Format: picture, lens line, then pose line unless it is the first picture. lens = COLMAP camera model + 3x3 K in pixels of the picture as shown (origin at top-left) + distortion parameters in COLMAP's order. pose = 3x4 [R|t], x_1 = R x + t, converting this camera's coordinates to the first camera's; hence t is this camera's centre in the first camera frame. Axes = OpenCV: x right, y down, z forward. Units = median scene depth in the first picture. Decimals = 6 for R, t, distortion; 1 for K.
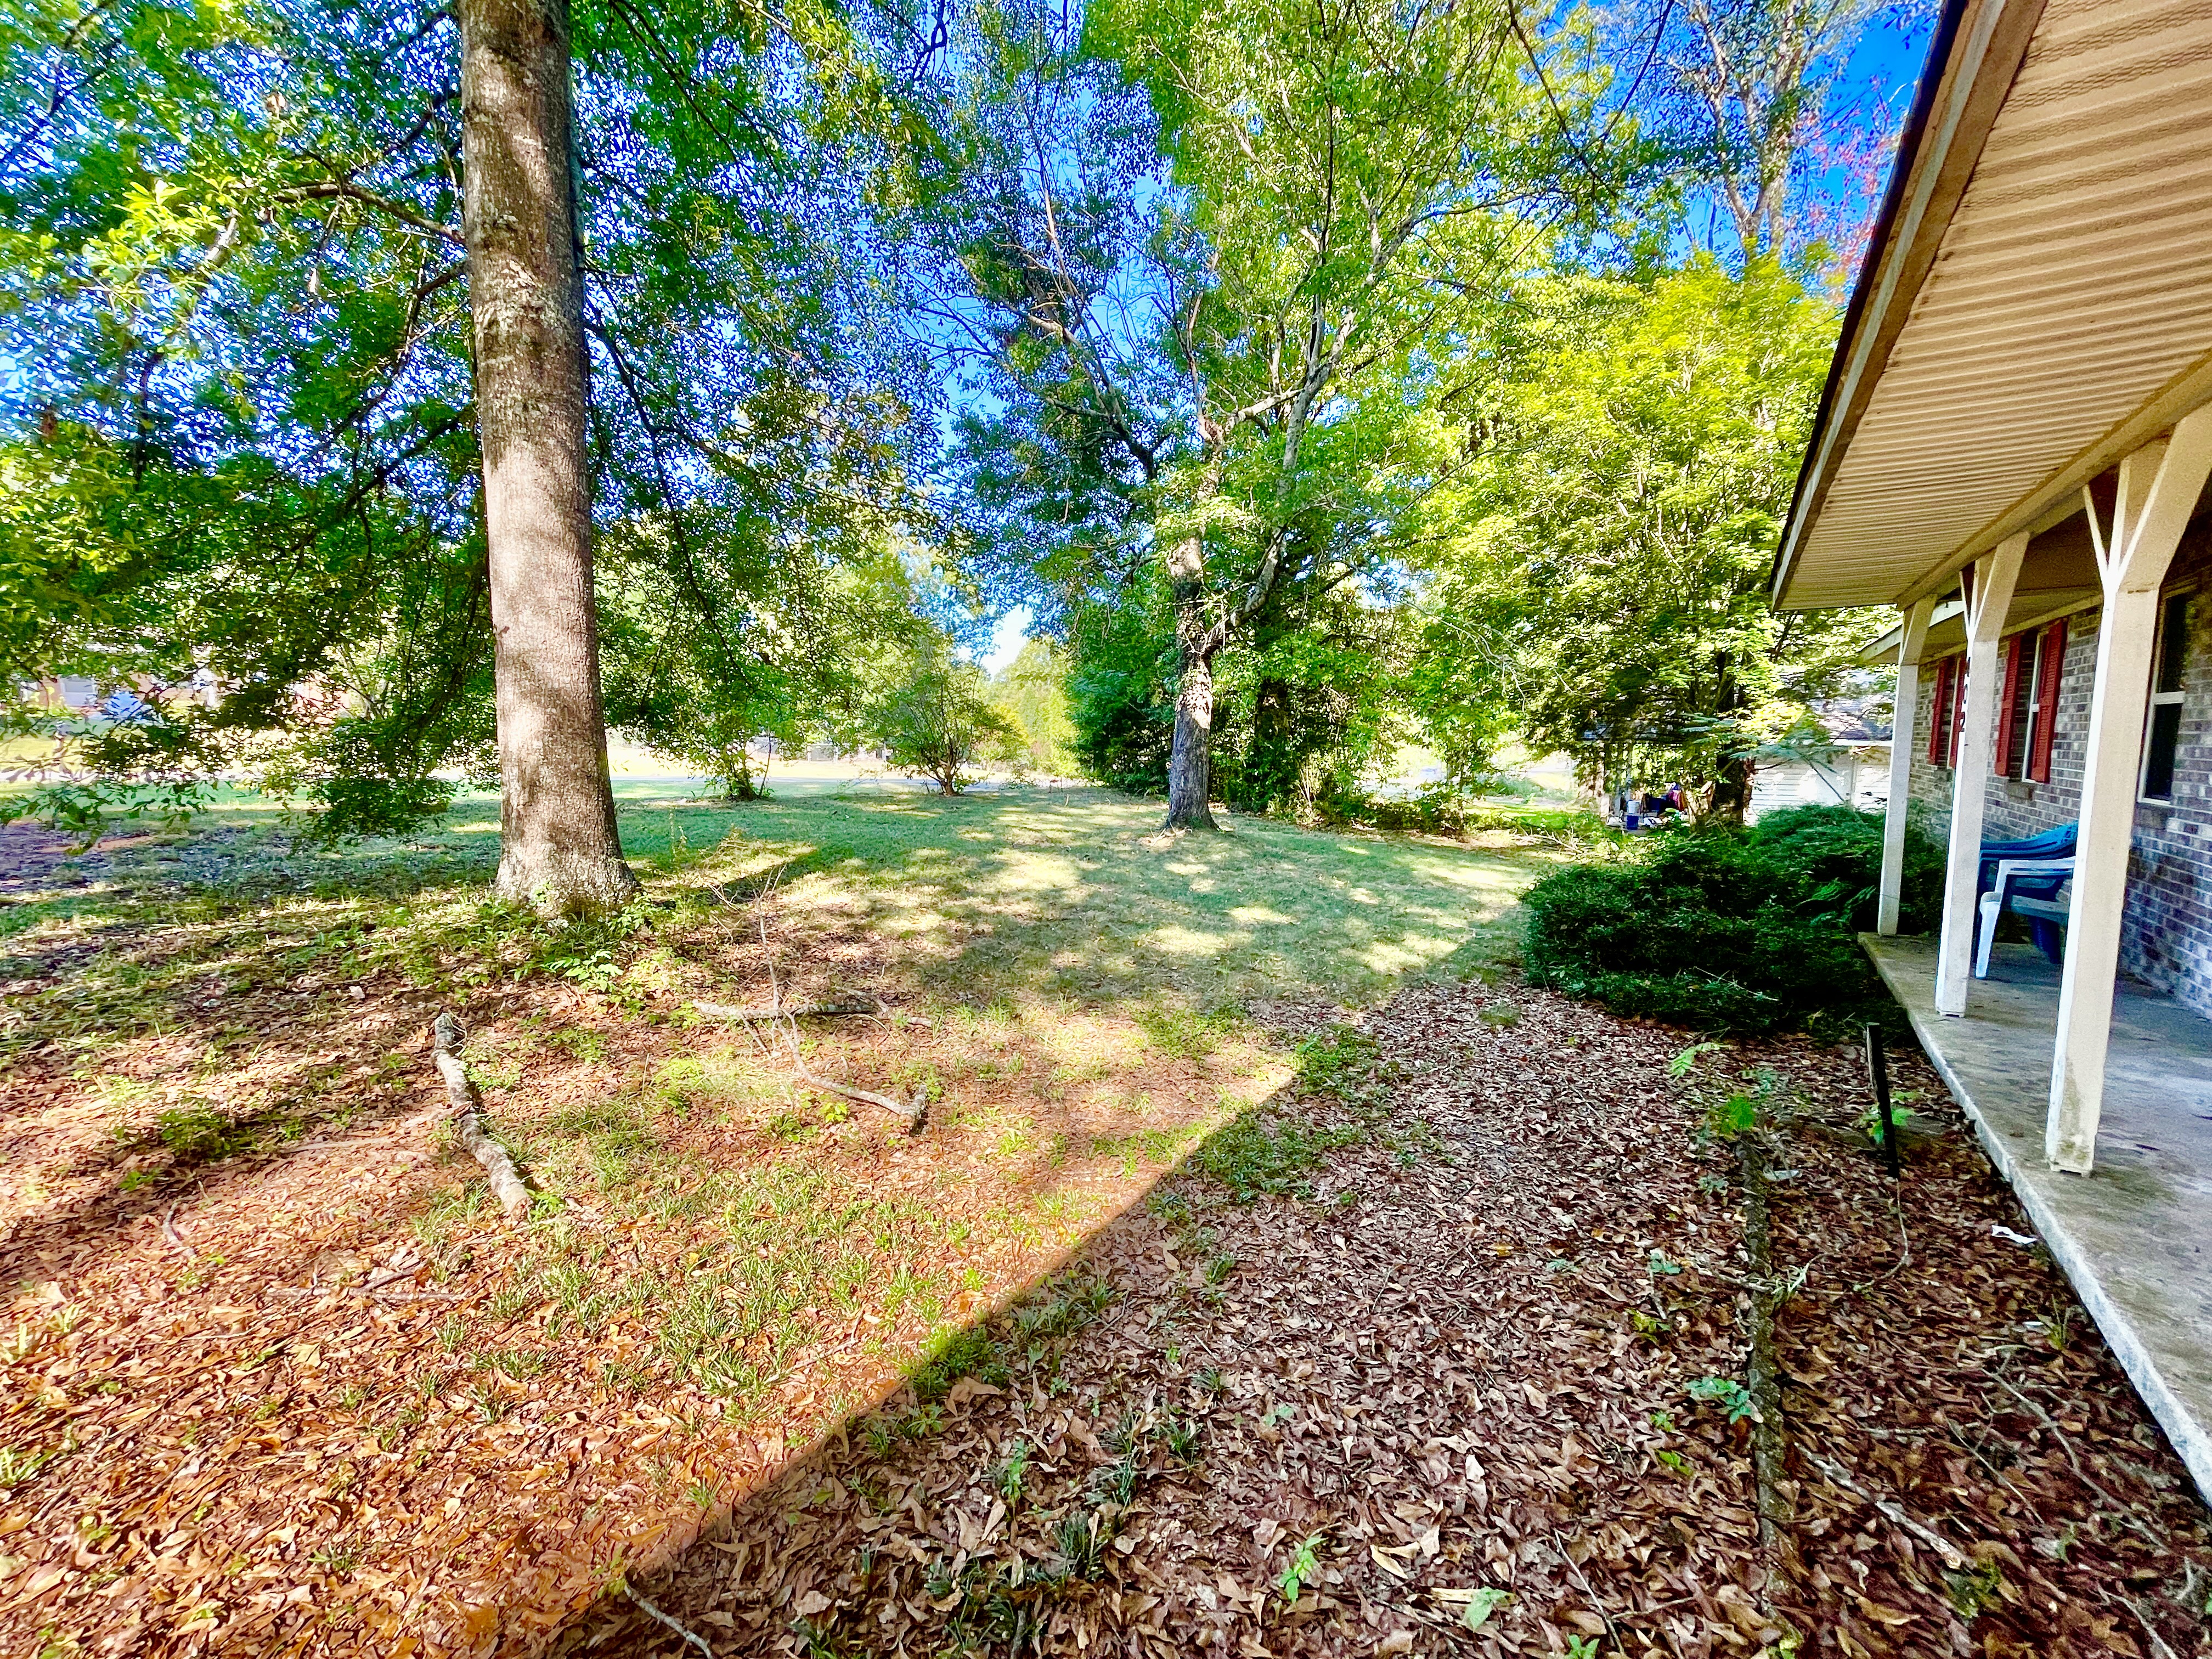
lens RADIAL K [[889.9, 0, 1103.0], [0, 889.9, 830.1], [0, 0, 1]] dist [-0.003401, 0.000403]
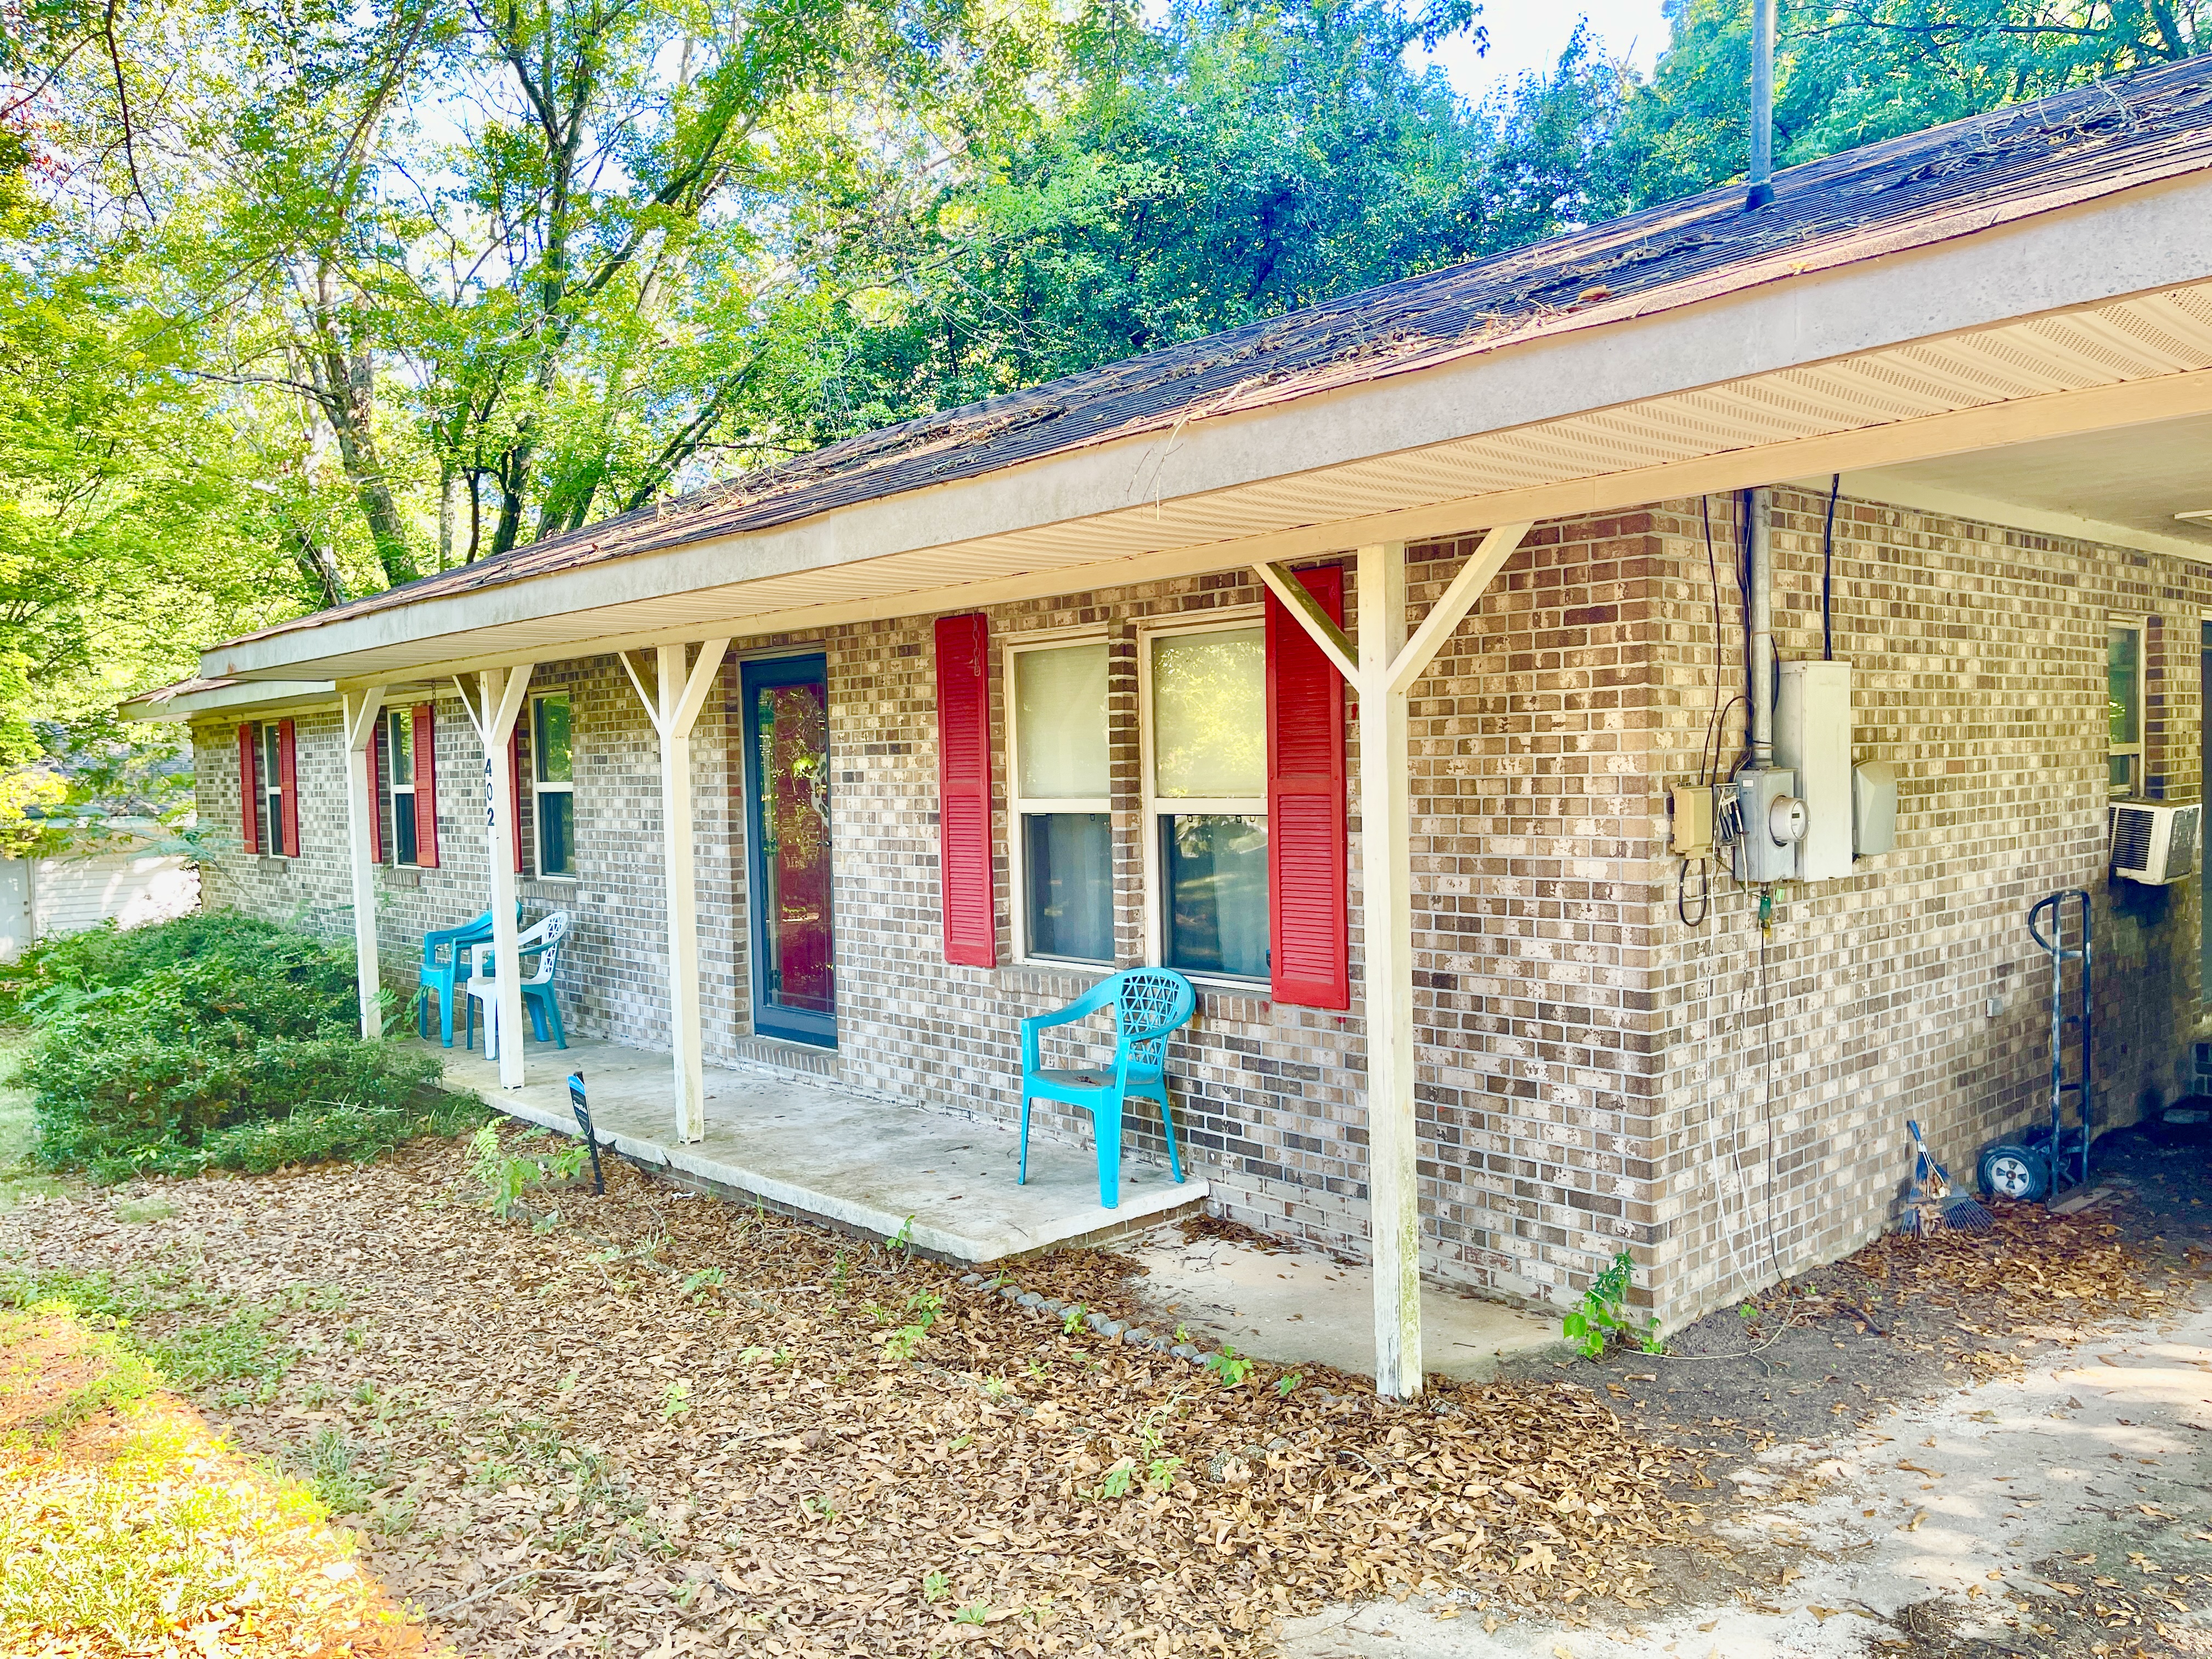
lens RADIAL K [[1661.6, 0, 1103.7], [0, 1661.6, 831.5], [0, 0, 1]] dist [0.004395, 0.000126]
pose [[0.215394, -0.039611, 0.975724, -0.782149], [0.129484, 0.991513, 0.011668, -0.027740], [-0.967905, 0.123827, 0.218695, -0.155564]]
